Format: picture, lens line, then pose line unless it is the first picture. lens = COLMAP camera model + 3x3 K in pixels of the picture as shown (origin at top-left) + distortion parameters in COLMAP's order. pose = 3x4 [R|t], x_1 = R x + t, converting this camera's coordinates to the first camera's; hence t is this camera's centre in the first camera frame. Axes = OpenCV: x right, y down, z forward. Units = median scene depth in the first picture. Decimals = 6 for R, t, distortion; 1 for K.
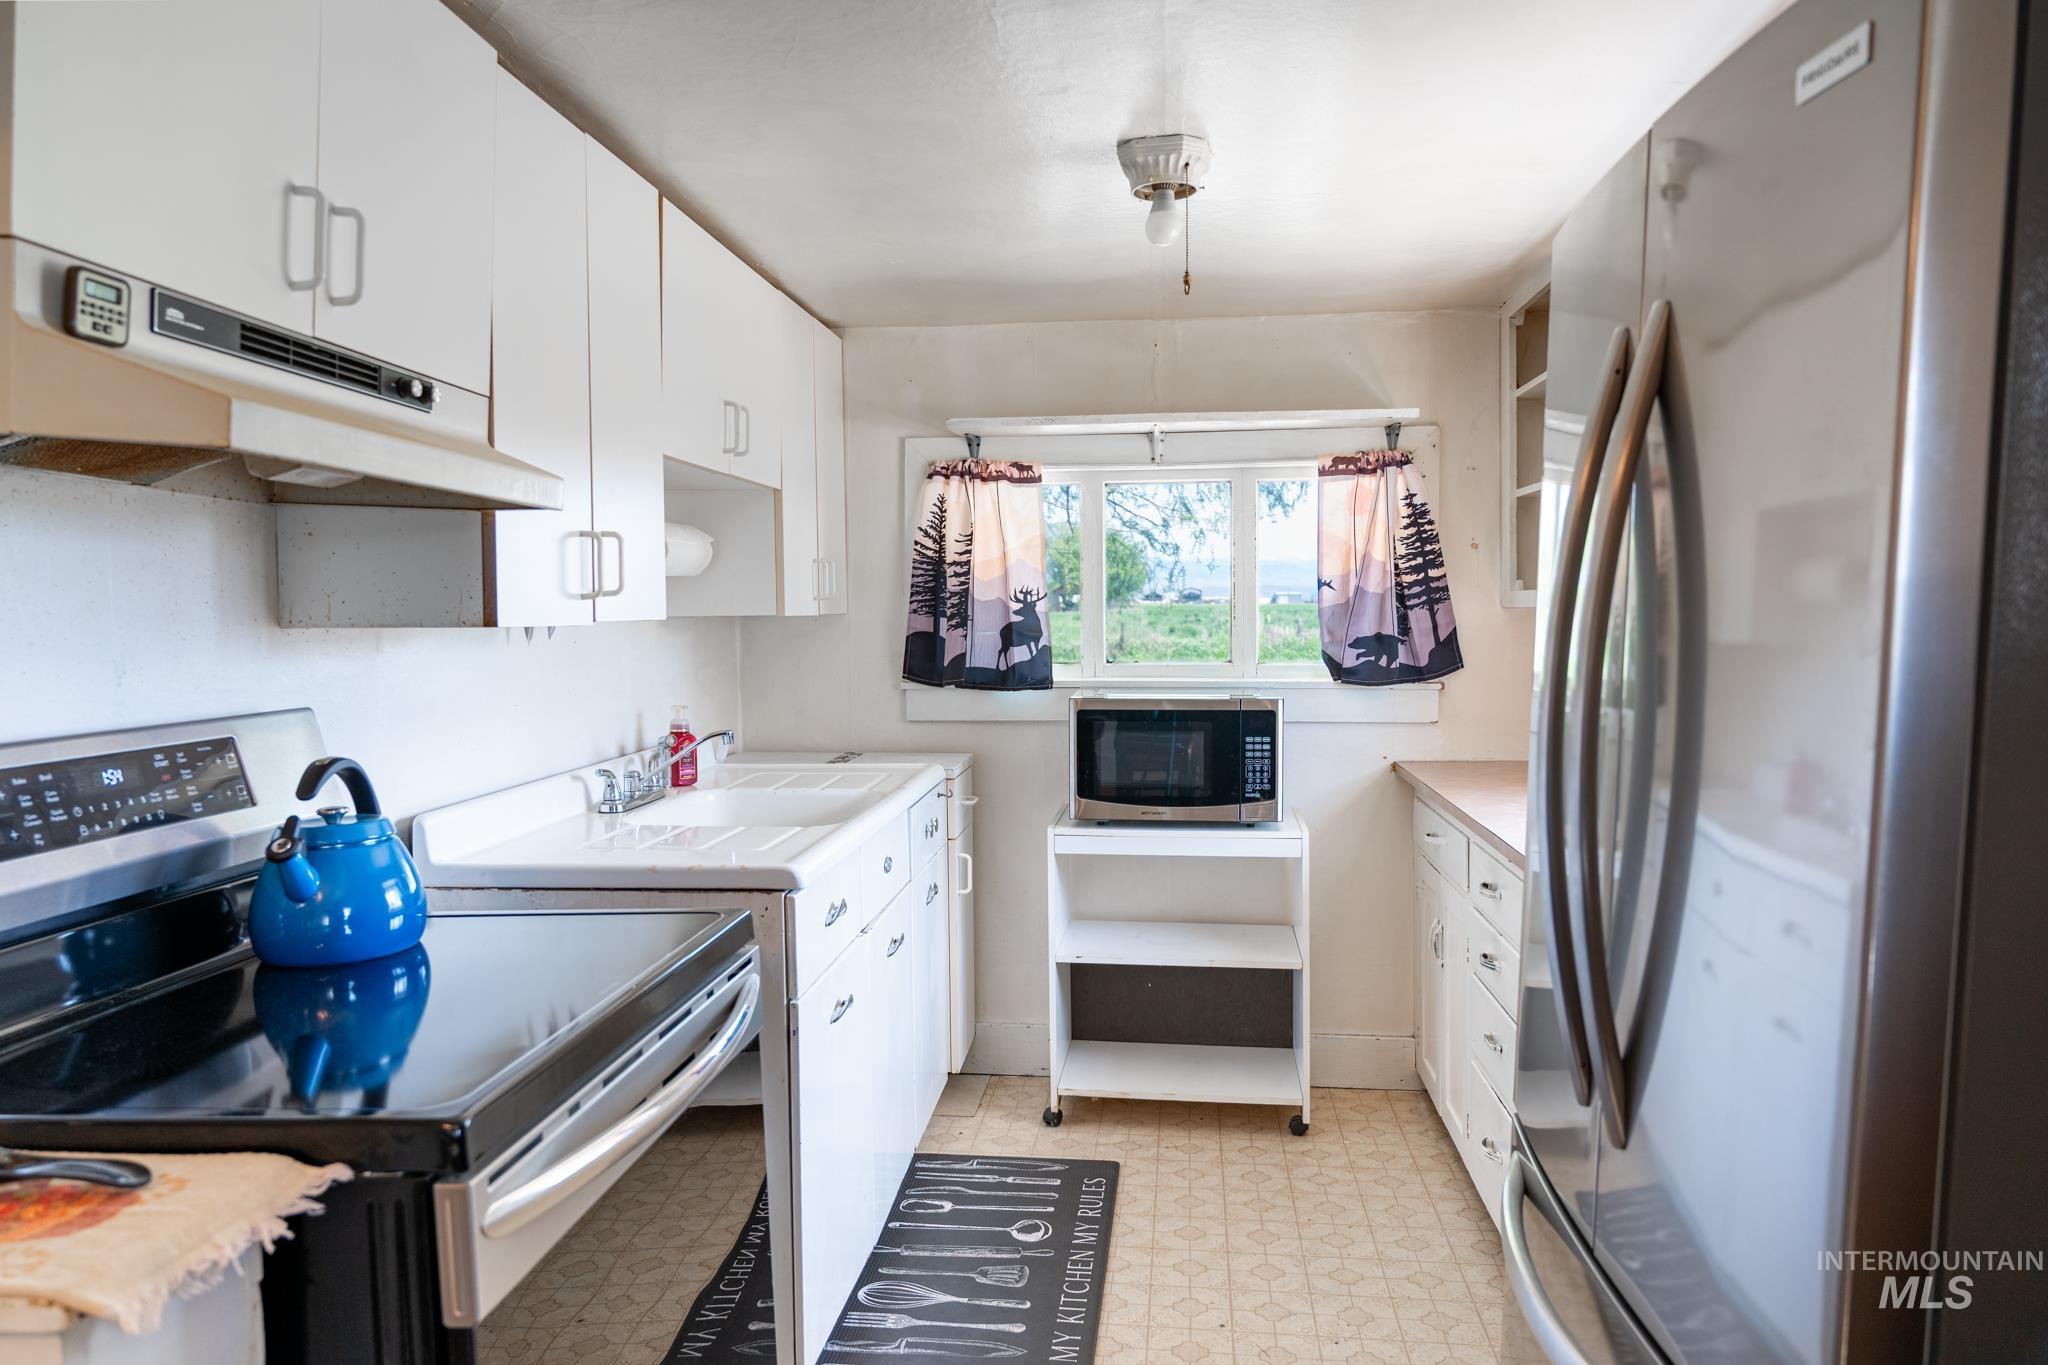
lens RADIAL K [[1370.7, 0, 1017.1], [0, 1370.7, 677.2], [0, 0, 1]] dist [-0.004472, -0.000141]
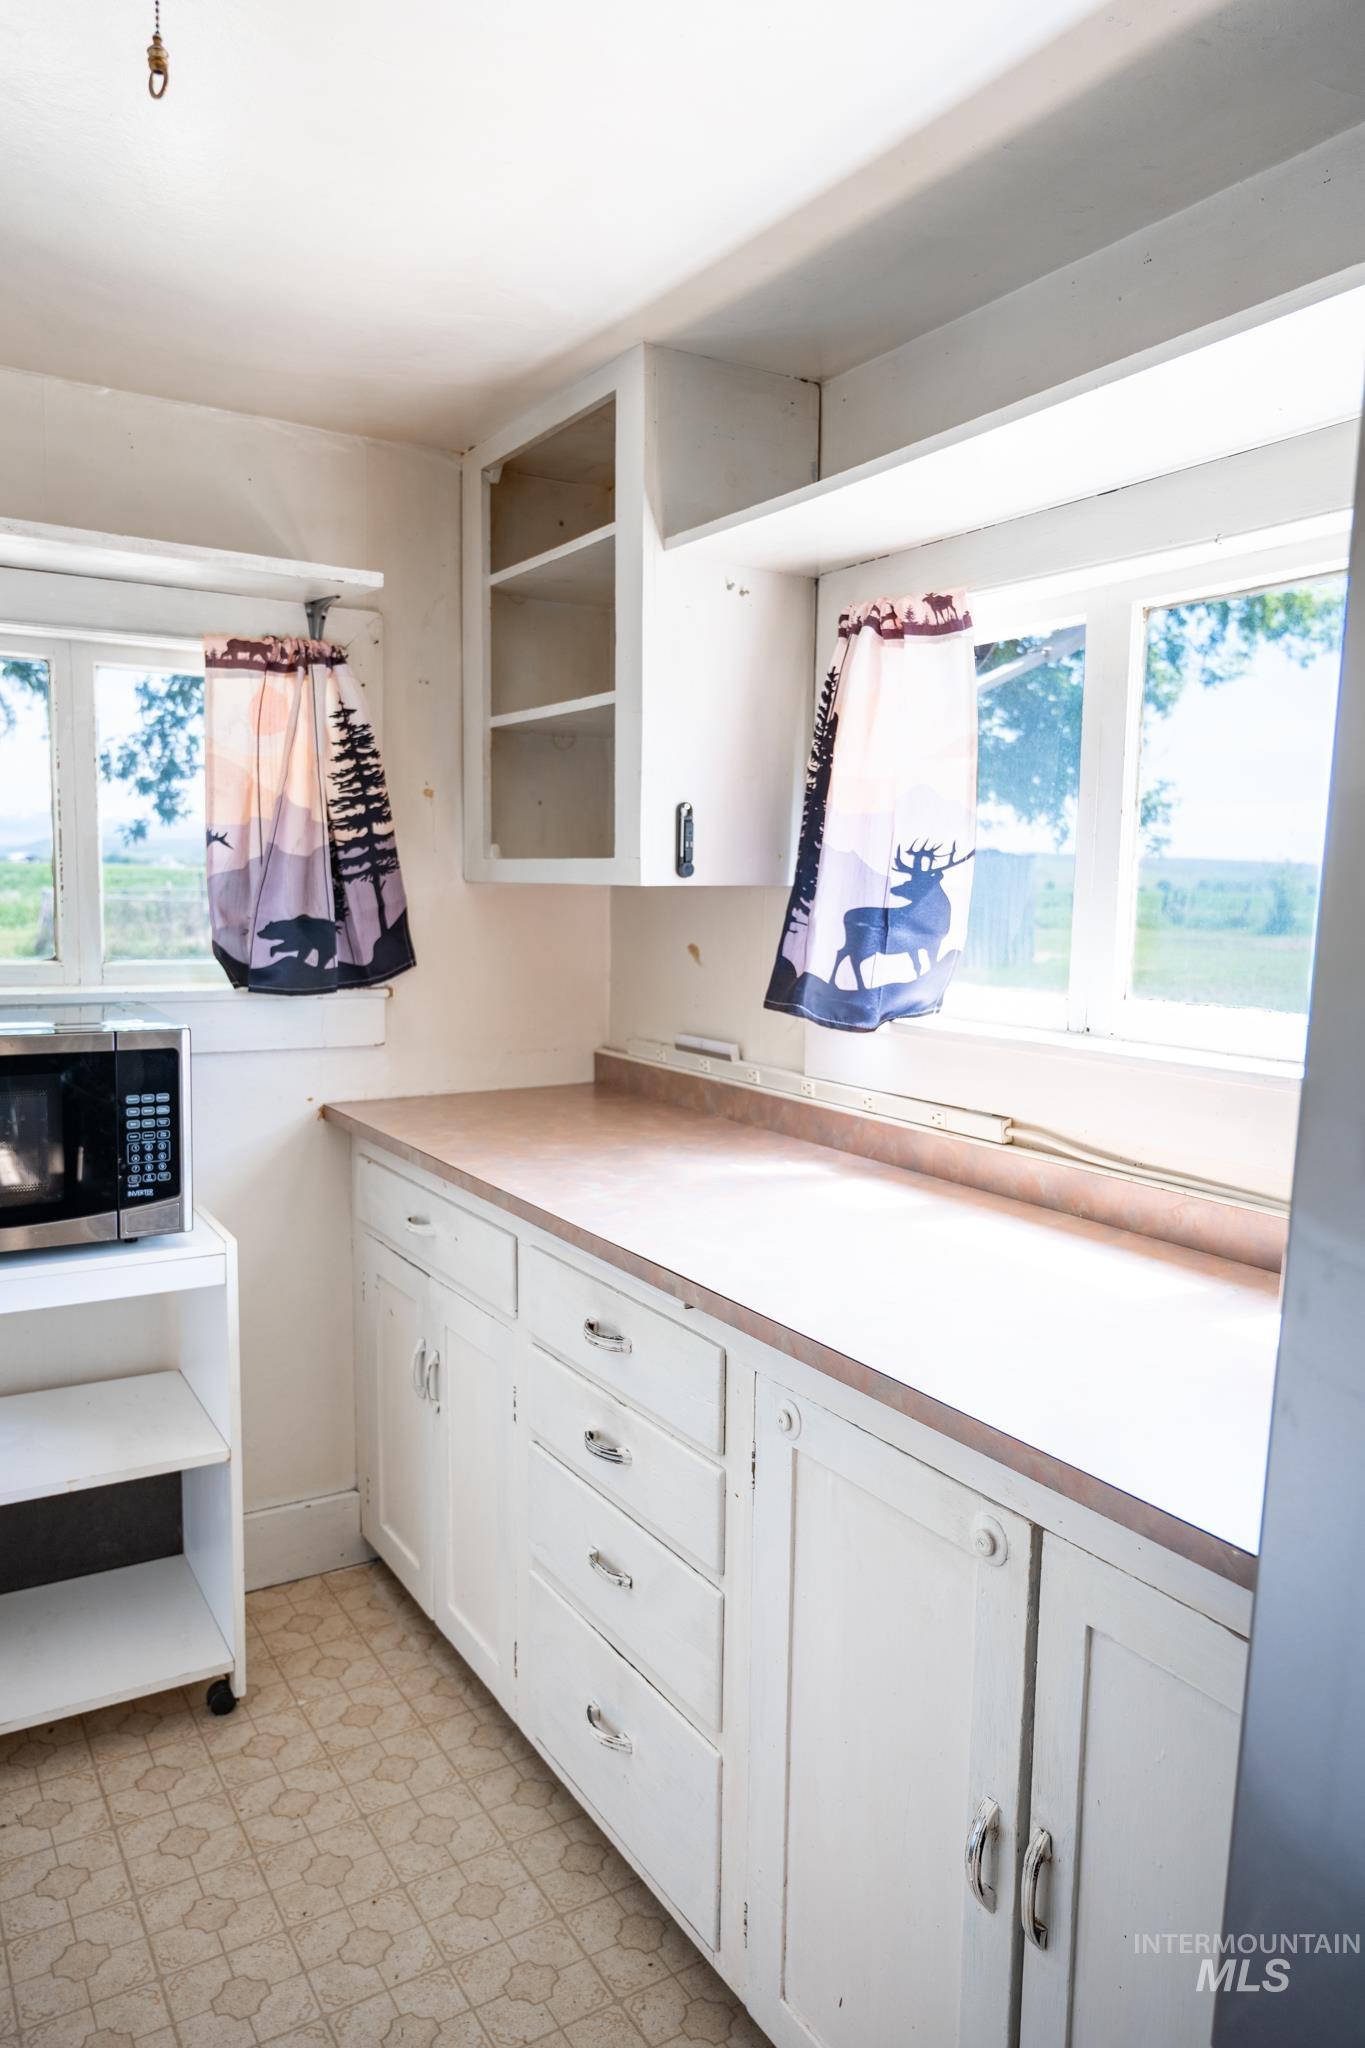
lens RADIAL K [[1364.6, 0, 685.5], [0, 1364.6, 1019.1], [0, 0, 1]] dist [-0.002110, 0.000156]
pose [[0.774987, -0.041152, 0.630635, -0.012473], [0.005217, 0.998260, 0.058730, -0.020166], [-0.631955, -0.042225, 0.773854, 0.369294]]
